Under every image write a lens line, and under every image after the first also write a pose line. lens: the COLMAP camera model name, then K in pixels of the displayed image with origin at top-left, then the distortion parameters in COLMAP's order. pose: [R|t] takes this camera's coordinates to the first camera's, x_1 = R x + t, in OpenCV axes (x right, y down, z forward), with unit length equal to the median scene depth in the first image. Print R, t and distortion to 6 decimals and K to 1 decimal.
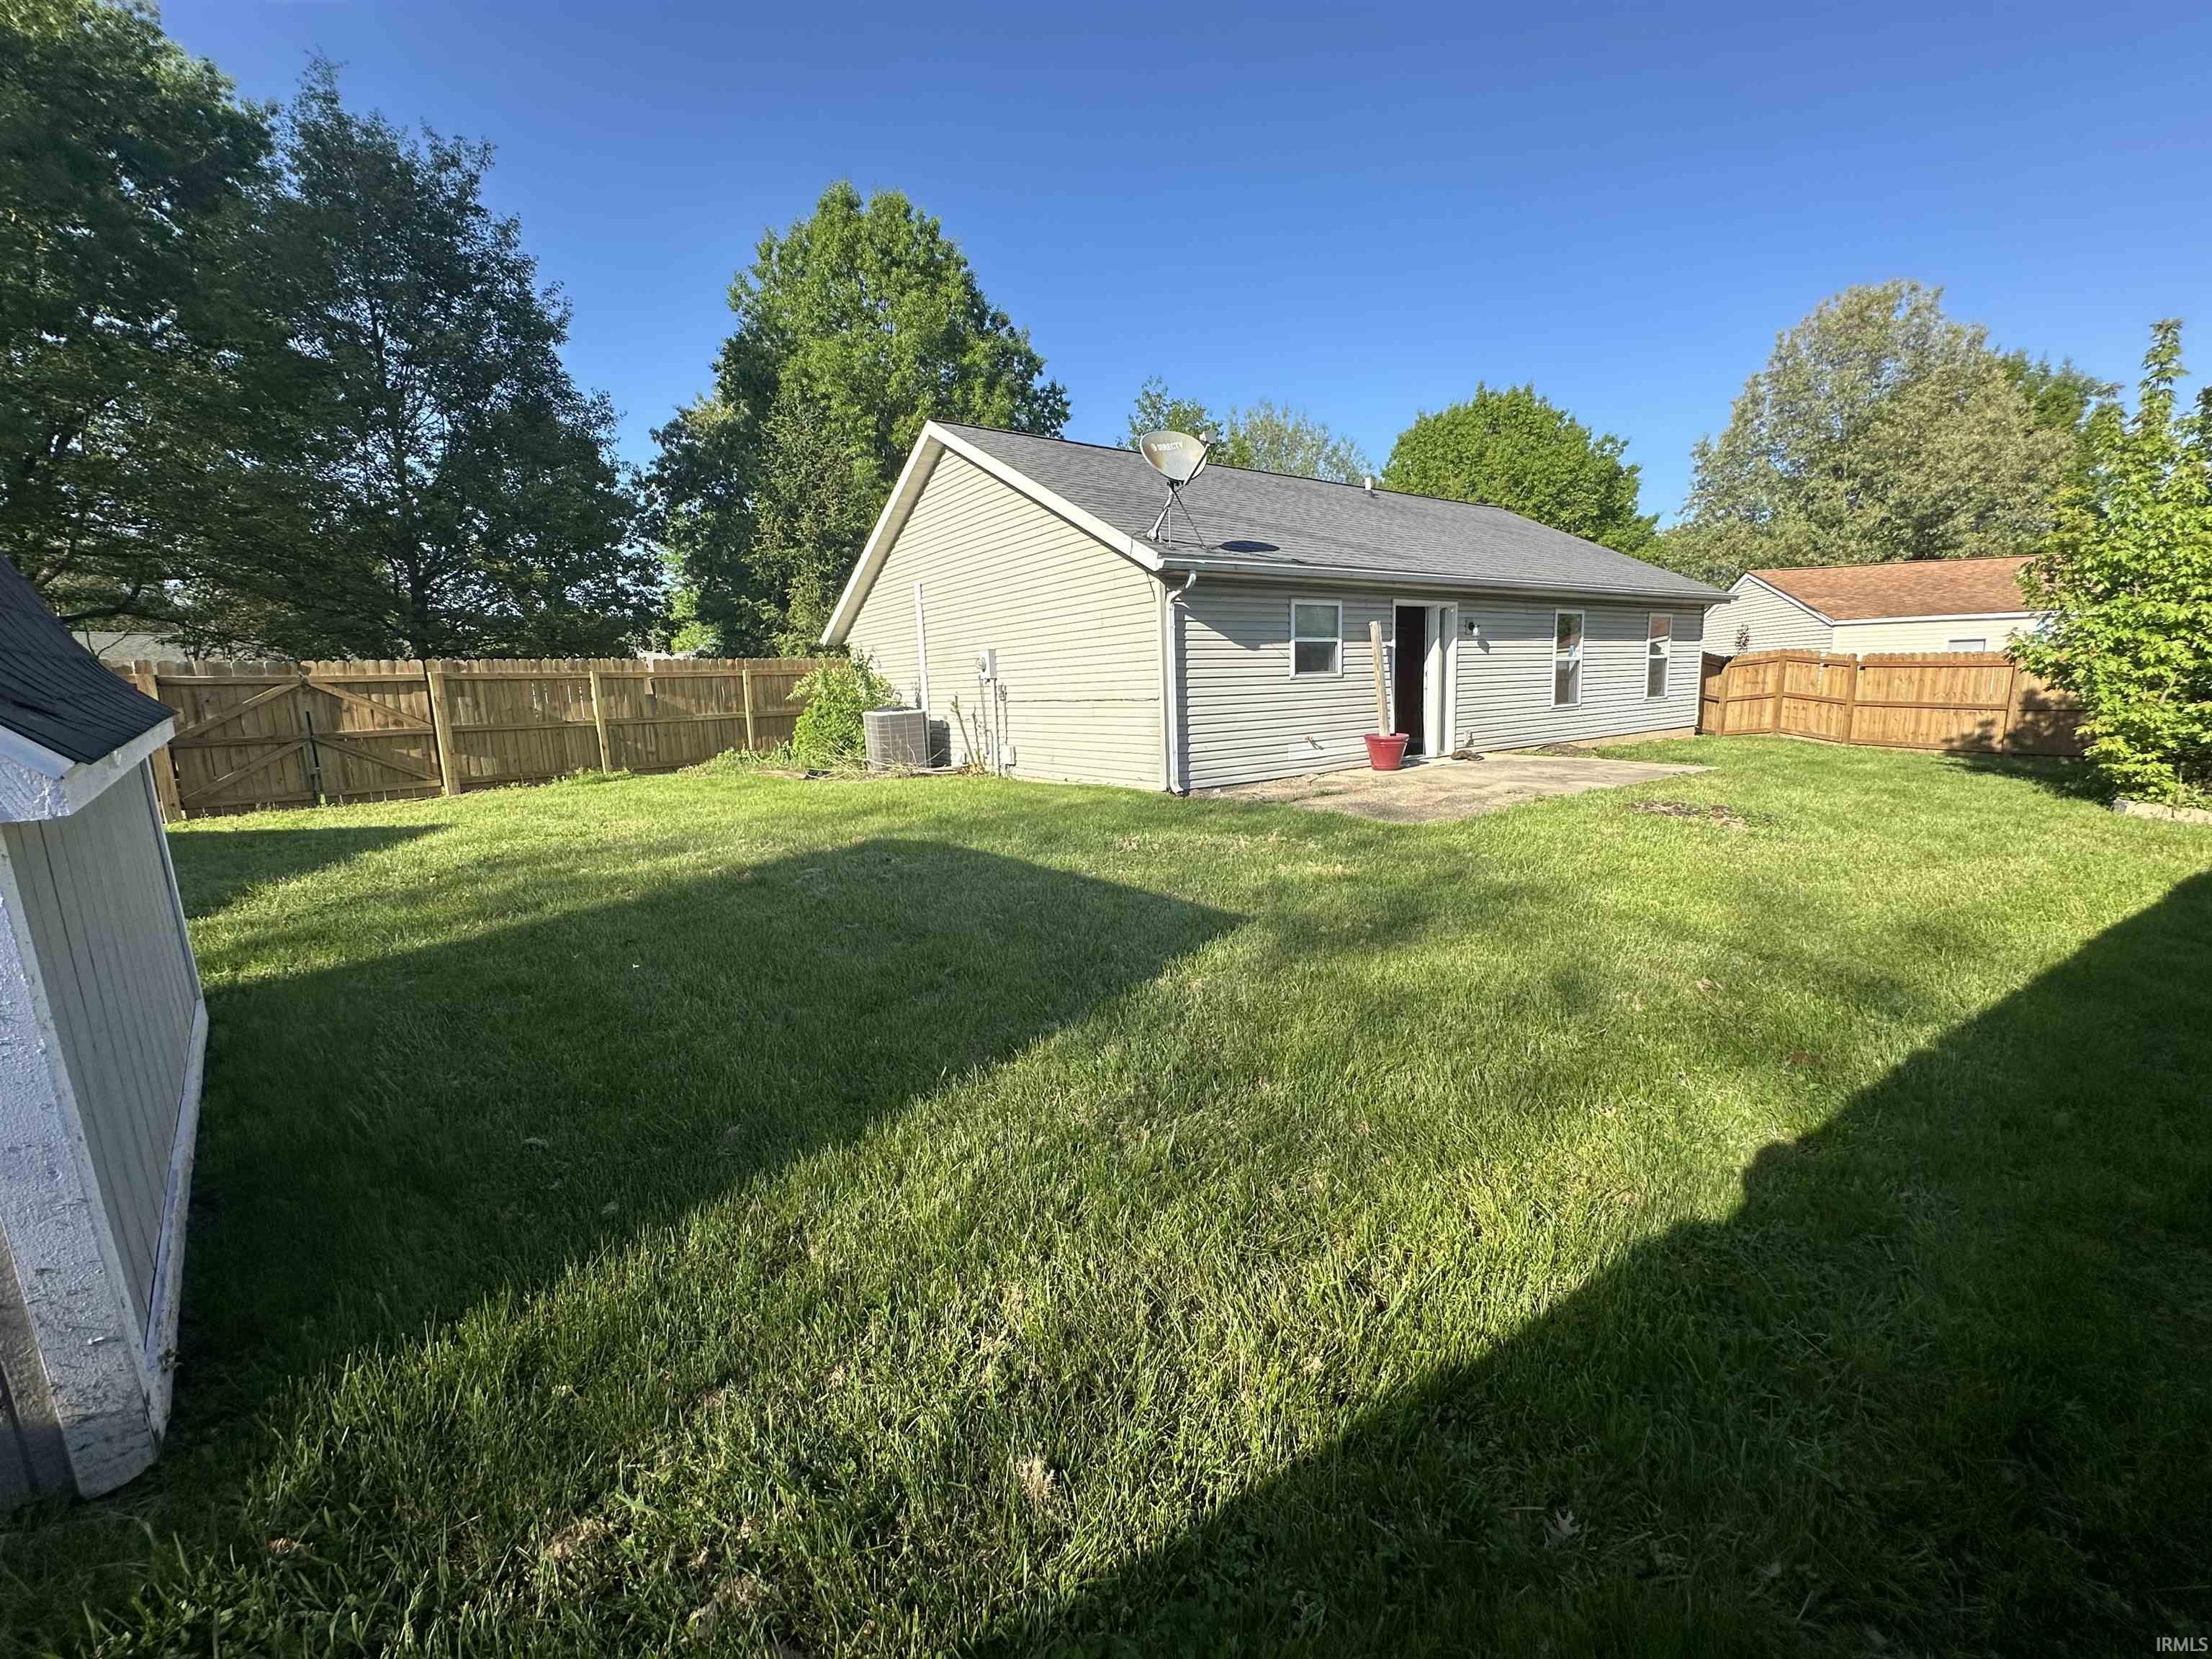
lens RADIAL K [[878.9, 0, 1110.8], [0, 878.9, 832.9], [0, 0, 1]] dist [-0.003243, 0.000440]
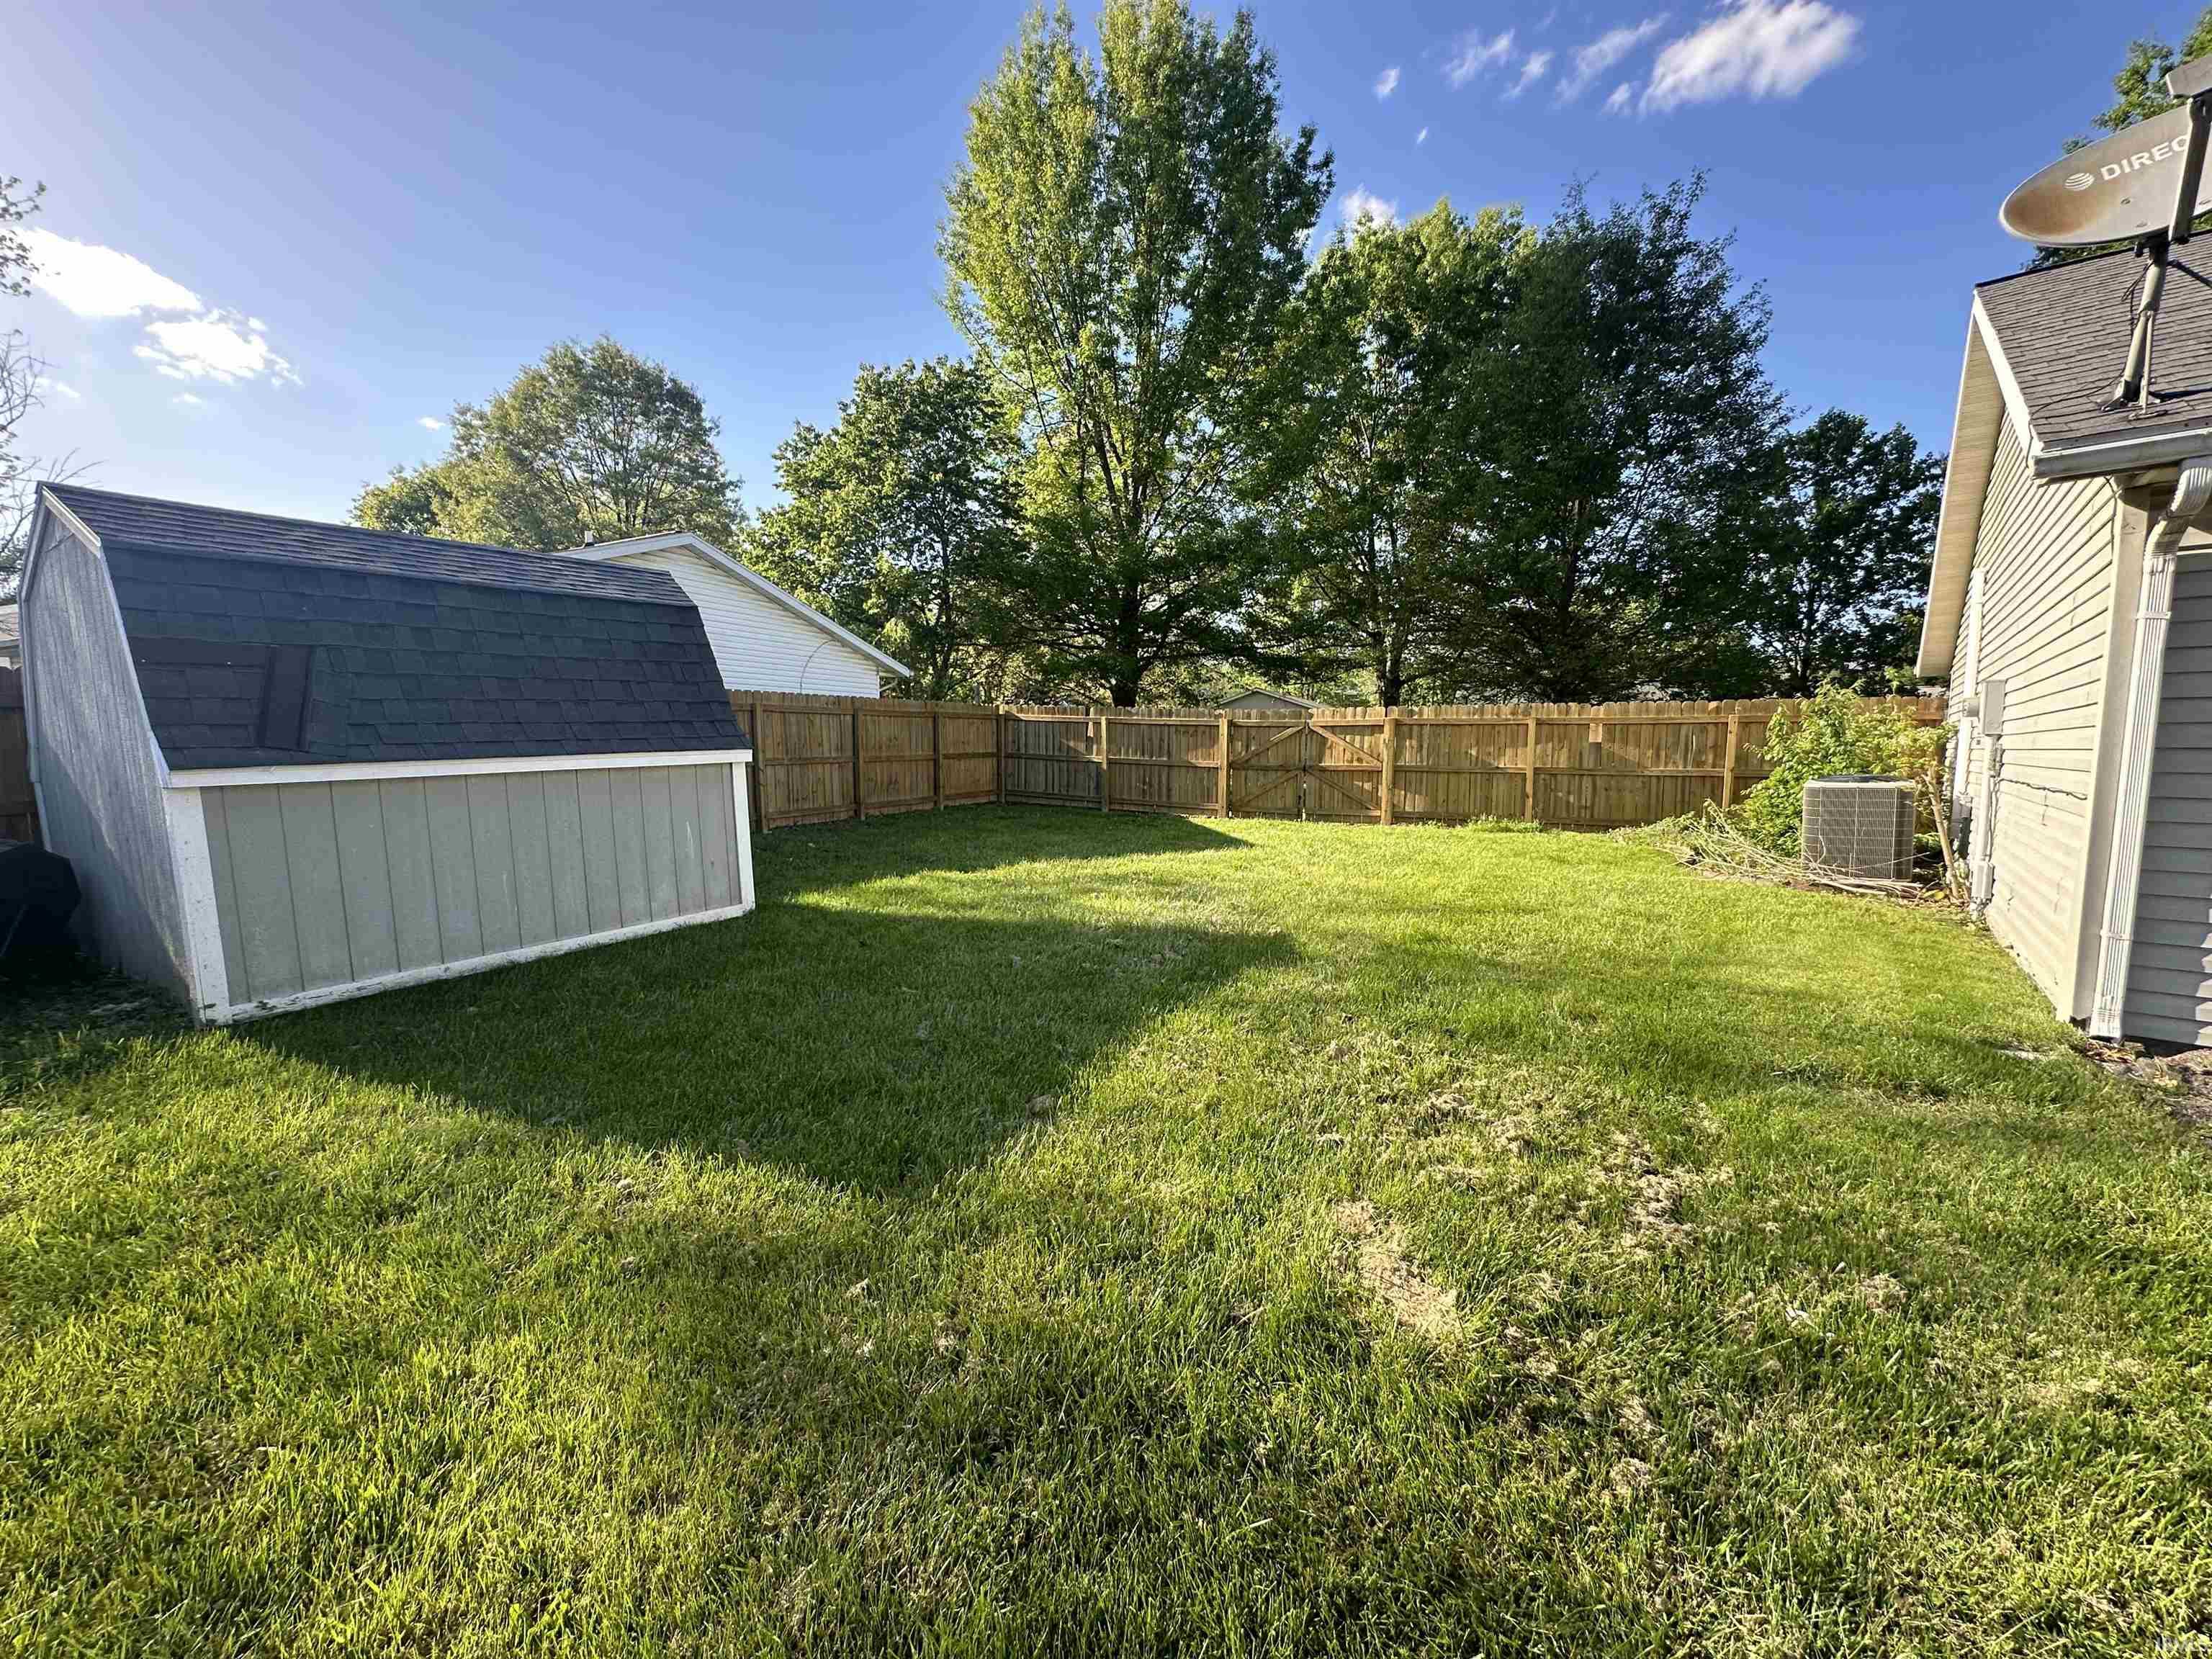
lens RADIAL K [[878.9, 0, 1110.5], [0, 878.9, 842.3], [0, 0, 1]] dist [-0.003243, 0.000440]
pose [[0.242587, 0.139508, -0.960046, 0.262893], [-0.172889, 0.979982, 0.098719, -0.072163], [0.954600, 0.142034, 0.261850, 0.366359]]
